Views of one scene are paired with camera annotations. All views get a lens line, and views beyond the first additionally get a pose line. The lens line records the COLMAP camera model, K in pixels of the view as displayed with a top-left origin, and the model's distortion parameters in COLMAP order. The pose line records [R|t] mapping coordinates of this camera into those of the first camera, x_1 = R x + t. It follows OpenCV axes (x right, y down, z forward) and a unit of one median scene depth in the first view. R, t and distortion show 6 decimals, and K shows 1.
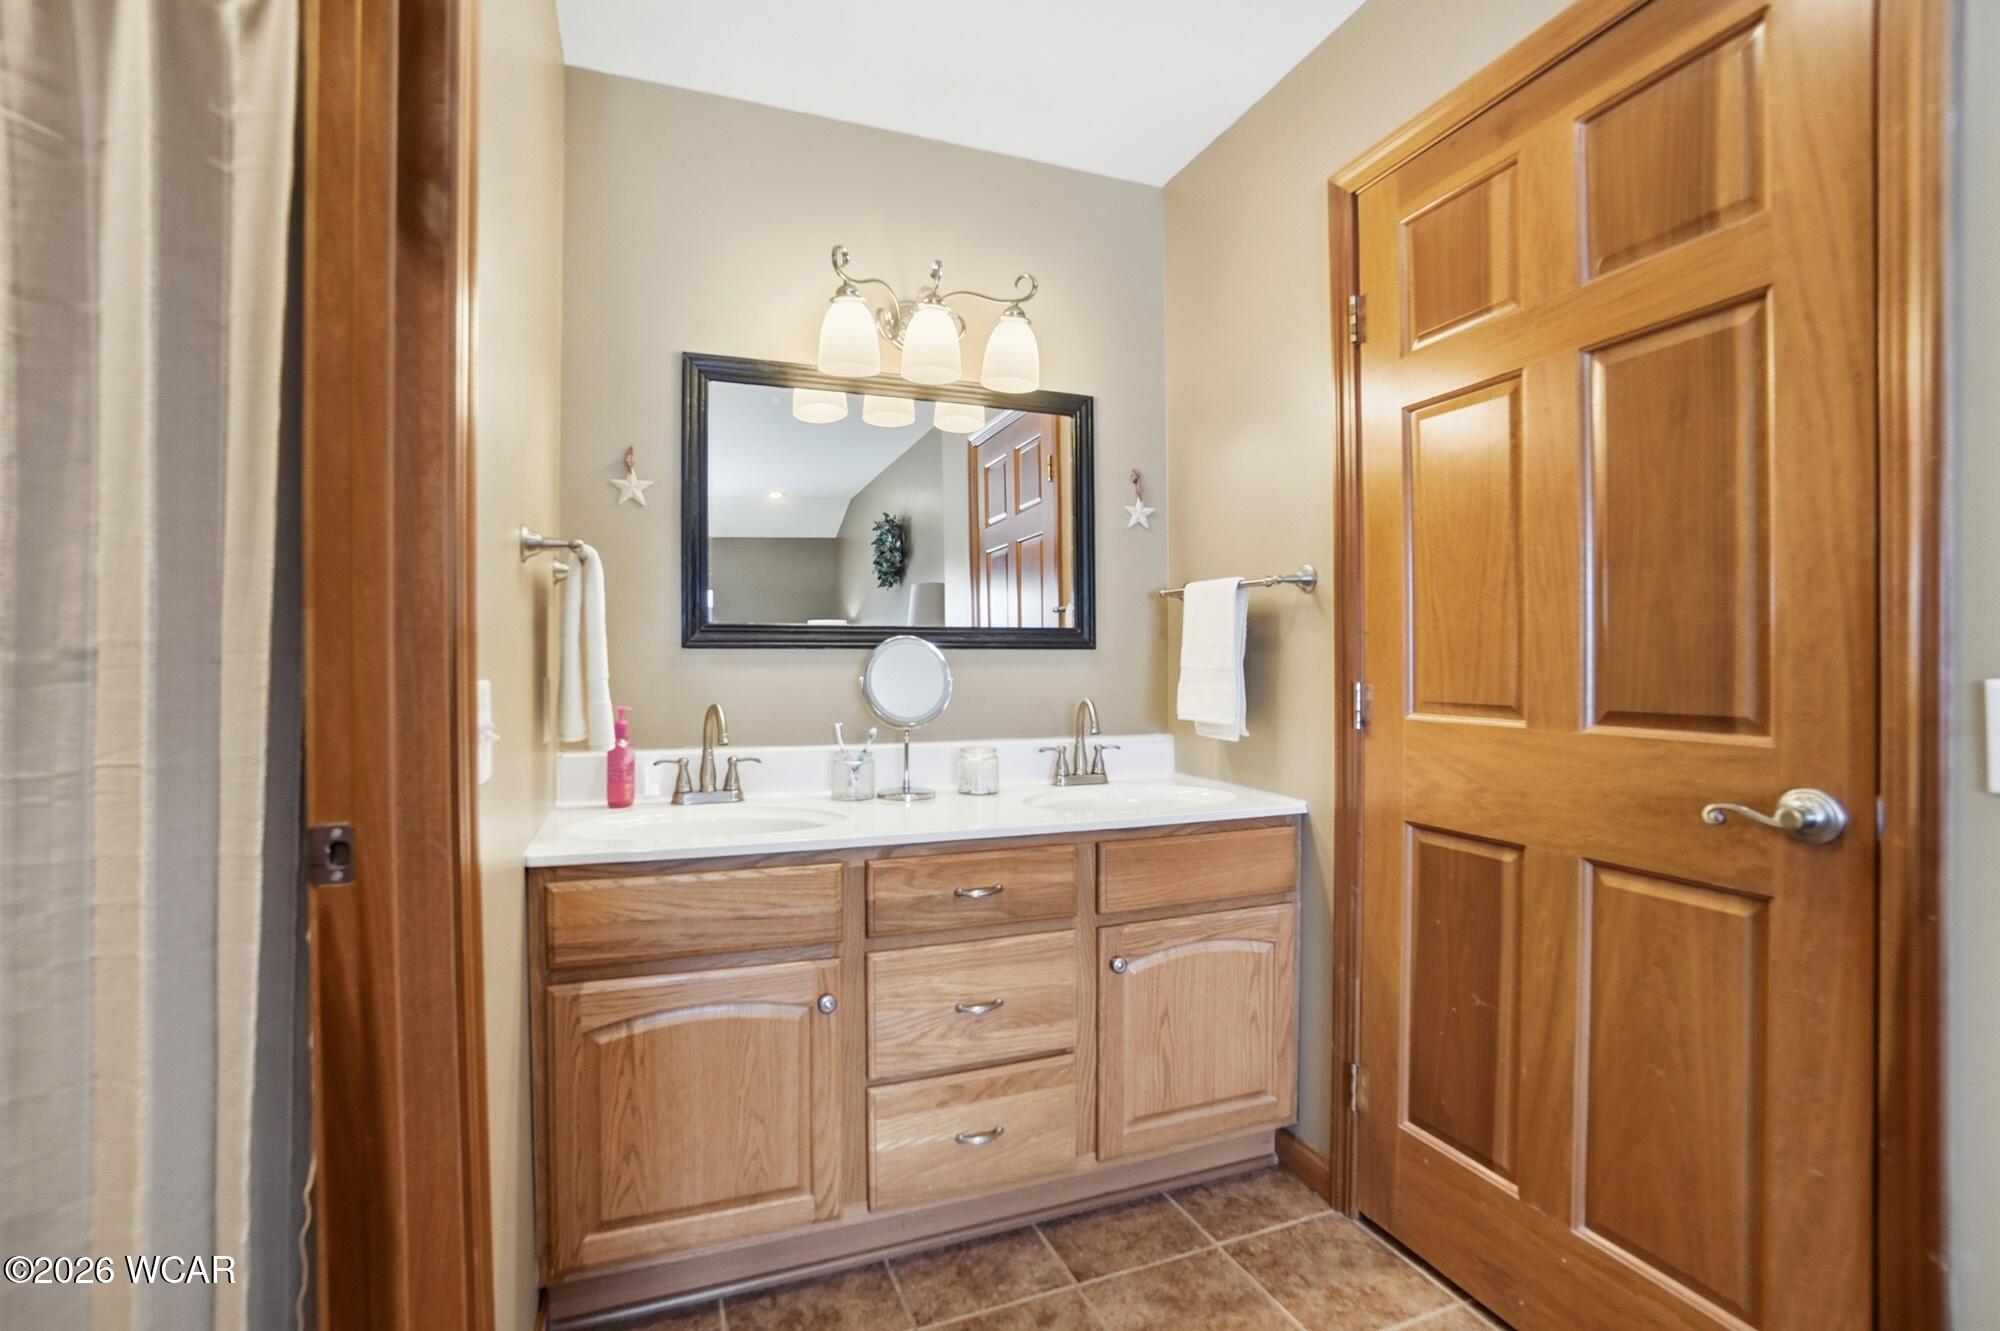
lens RADIAL K [[893.6, 0, 996.5], [0, 893.6, 669.8], [0, 0, 1]] dist [-0.060090, 0.021755]
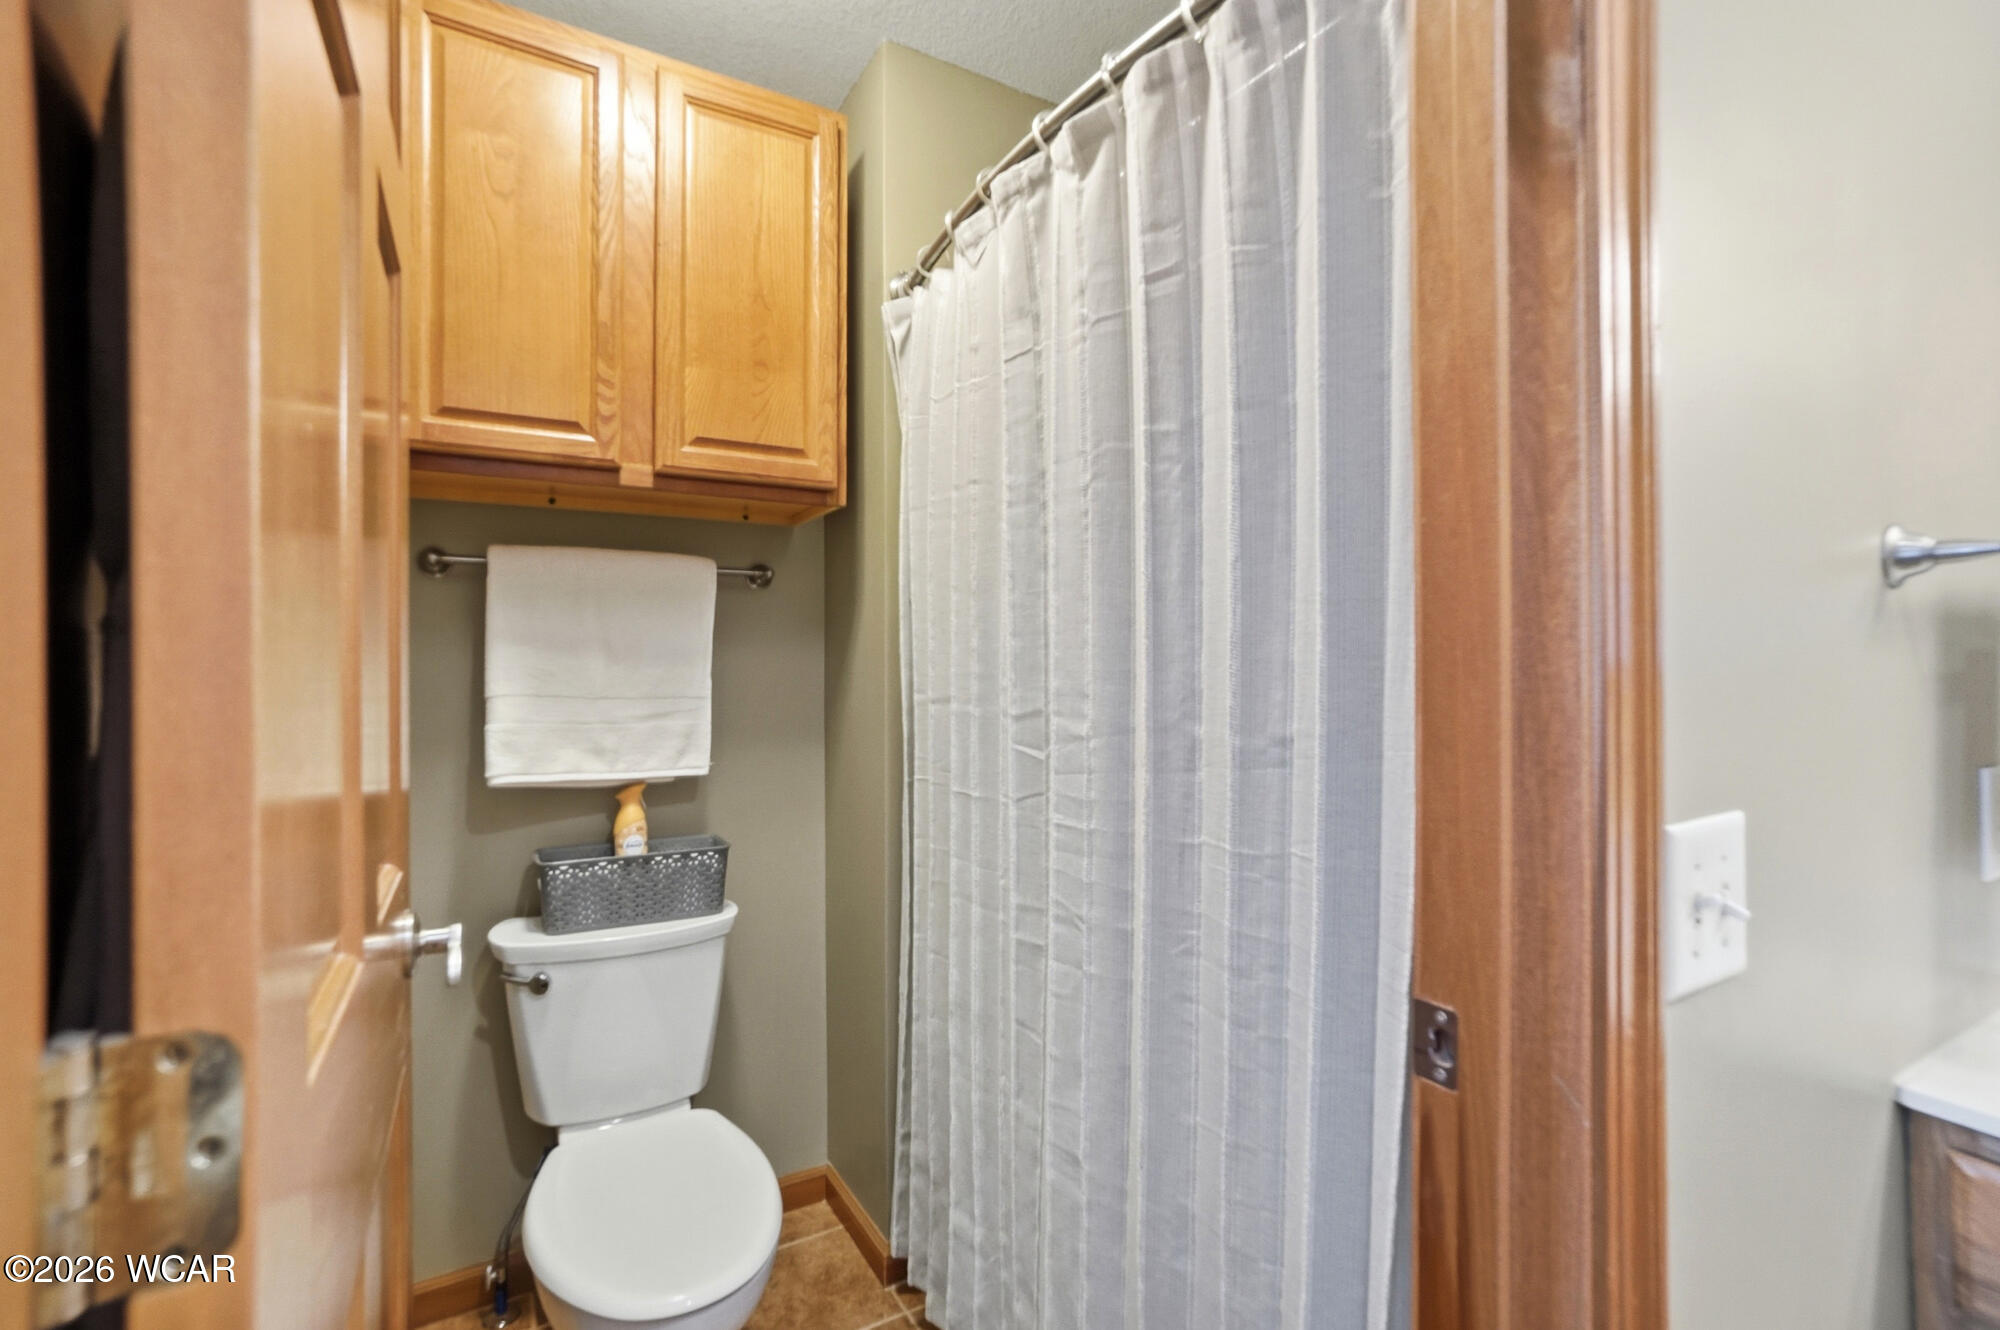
lens RADIAL K [[890.2, 0, 987.2], [0, 890.2, 661.5], [0, 0, 1]] dist [-0.043068, 0.021802]
pose [[0.144656, 0.003896, -0.989474, -0.074097], [-0.003367, 0.999988, 0.003445, -0.114720], [0.989476, 0.002833, 0.144667, 0.496662]]
